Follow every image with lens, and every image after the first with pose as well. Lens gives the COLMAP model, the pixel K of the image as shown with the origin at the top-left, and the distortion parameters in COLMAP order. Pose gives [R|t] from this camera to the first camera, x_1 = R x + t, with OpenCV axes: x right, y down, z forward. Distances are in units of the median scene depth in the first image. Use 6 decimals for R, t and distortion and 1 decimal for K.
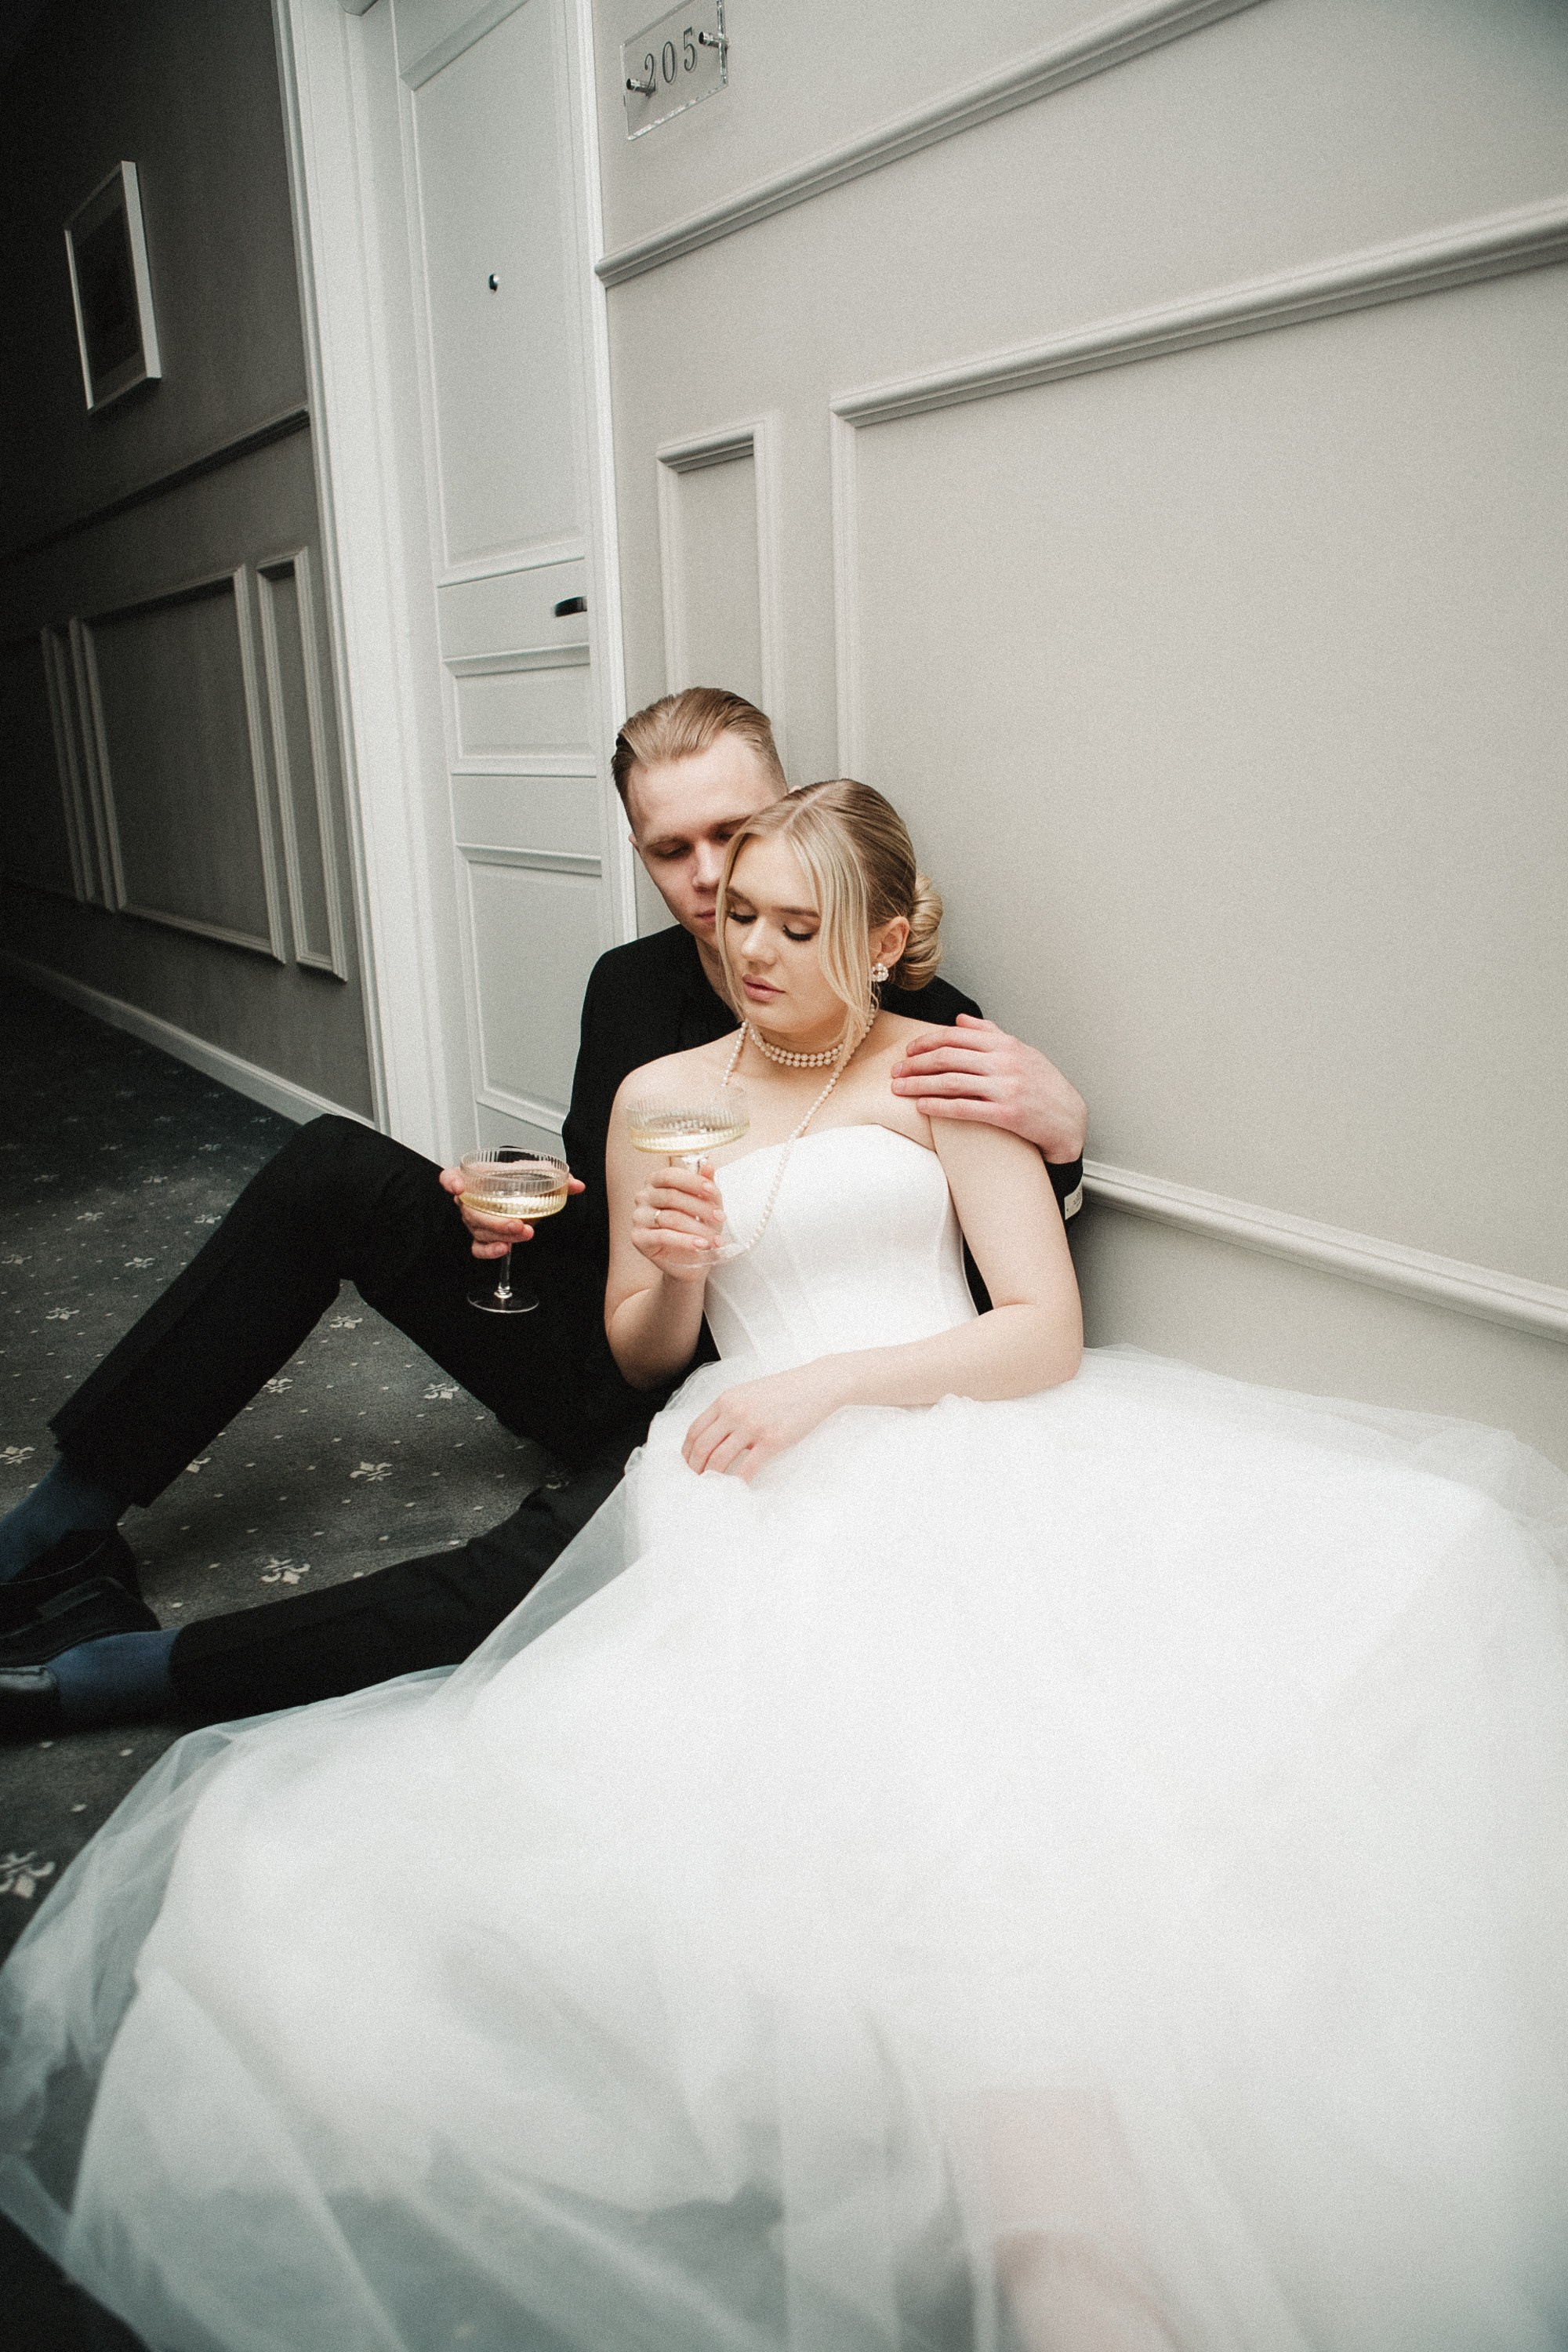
lens RADIAL K [[1935.8, 0, 778.7], [0, 1935.8, 1131.0], [0, 0, 1]] dist [-0.007820, -0.002182]
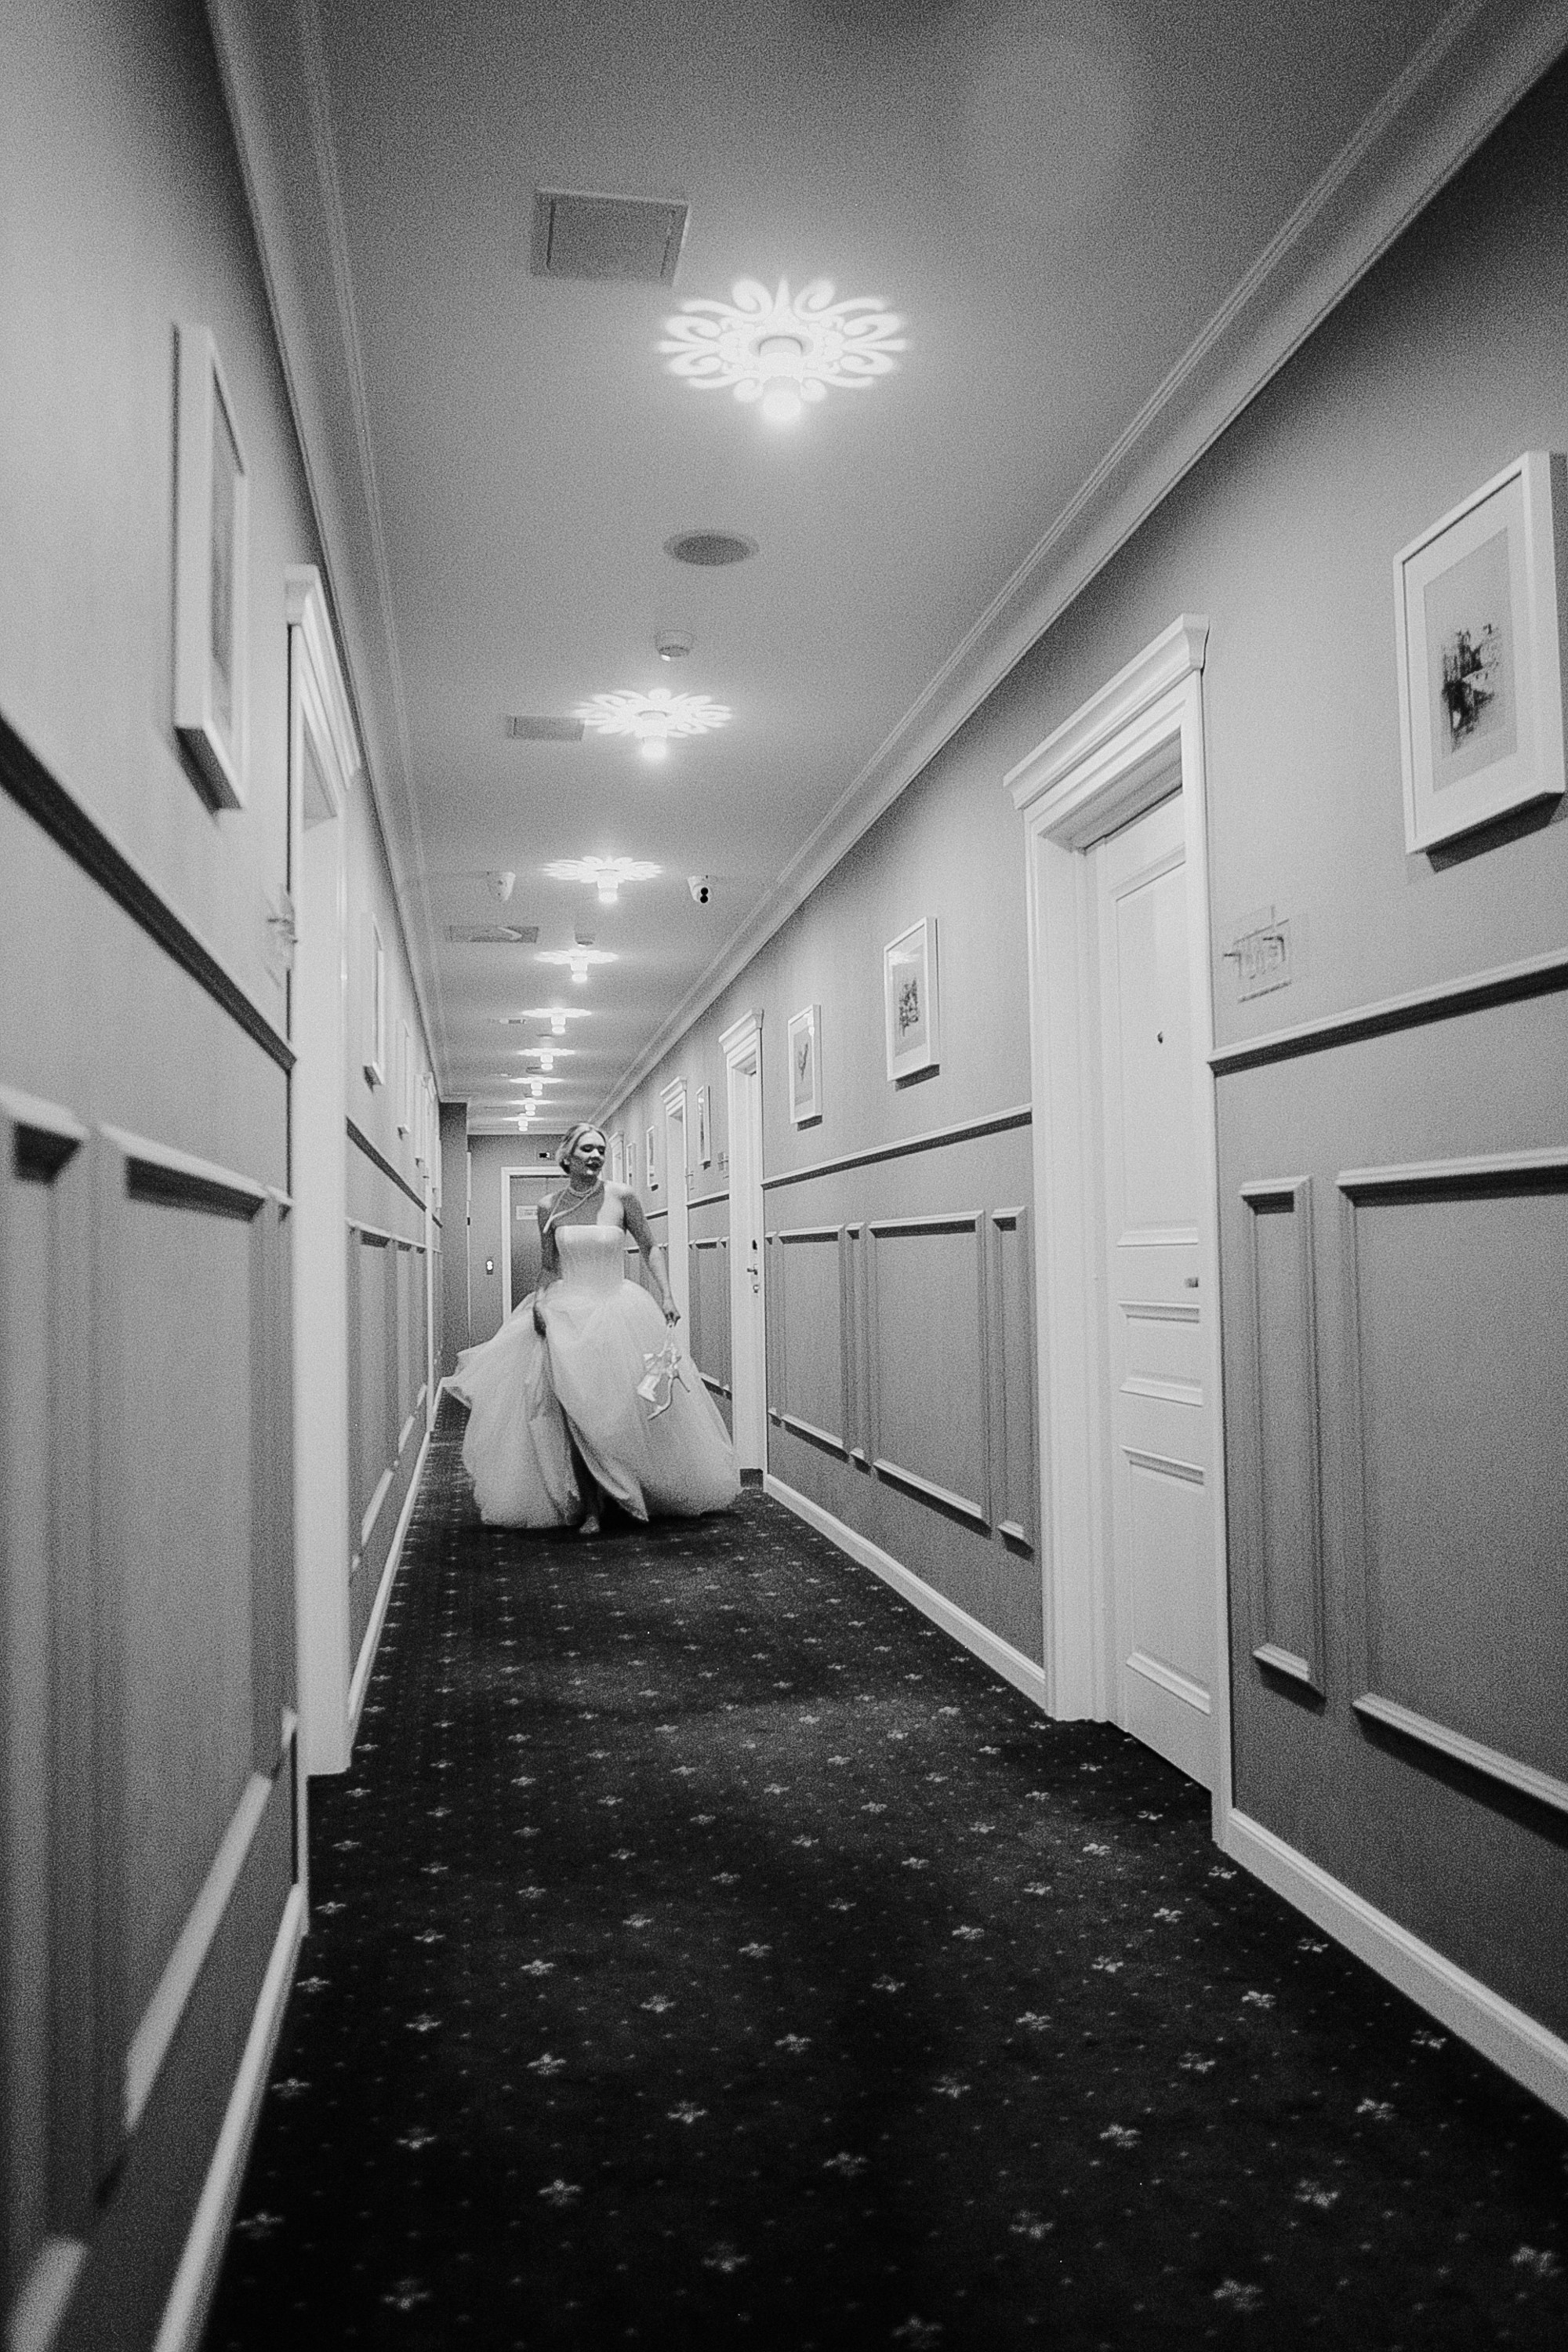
lens RADIAL K [[1935.8, 0, 778.7], [0, 1935.8, 1131.0], [0, 0, 1]] dist [-0.007820, -0.002182]
pose [[0.922344, 0.007857, -0.386289, 0.127697], [-0.115065, 0.960013, -0.255216, -0.001211], [0.368838, 0.279845, 0.886367, -0.276885]]
